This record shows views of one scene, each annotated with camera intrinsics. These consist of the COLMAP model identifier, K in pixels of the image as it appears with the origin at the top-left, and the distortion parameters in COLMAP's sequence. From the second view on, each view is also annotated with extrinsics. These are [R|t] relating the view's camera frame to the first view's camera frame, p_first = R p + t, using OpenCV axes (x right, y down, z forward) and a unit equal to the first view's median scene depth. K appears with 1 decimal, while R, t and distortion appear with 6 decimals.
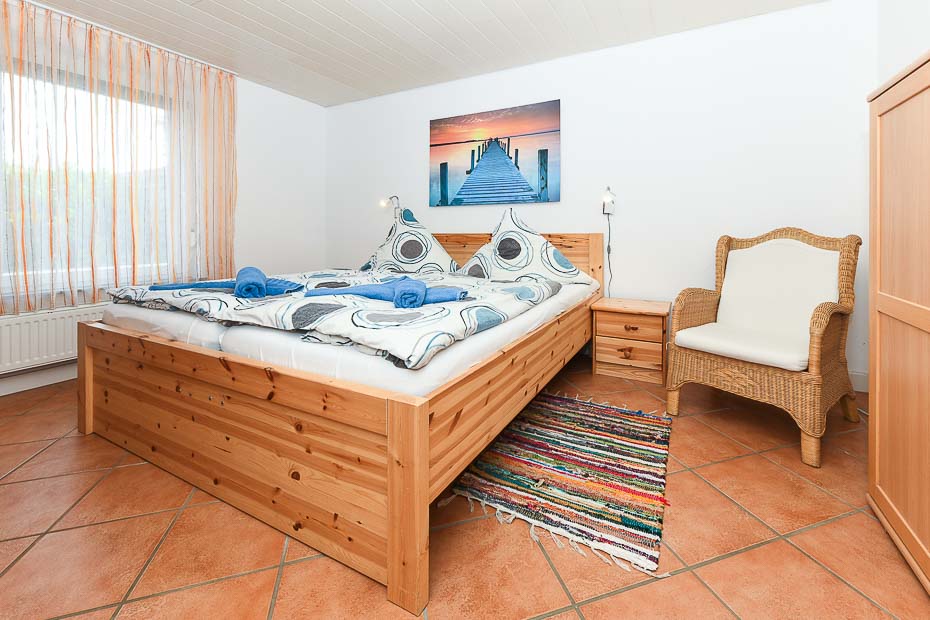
lens RADIAL K [[390.9, 0, 468.6], [0, 390.9, 236.5], [0, 0, 1]] dist [0.000169, -0.000006]
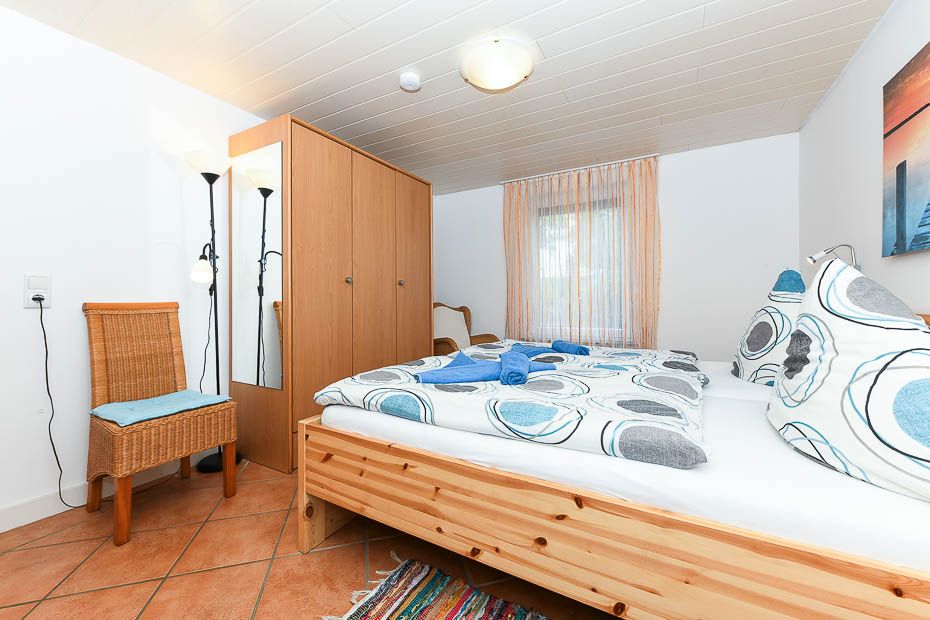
lens RADIAL K [[368.1, 0, 465.6], [0, 368.1, 301.3], [0, 0, 1]] dist [-0.000844, -0.000320]
pose [[-0.019390, 0.001524, -0.999811, 0.428701], [-0.003179, 0.999994, 0.001586, -0.022333], [0.999807, 0.003209, -0.019385, 0.531201]]
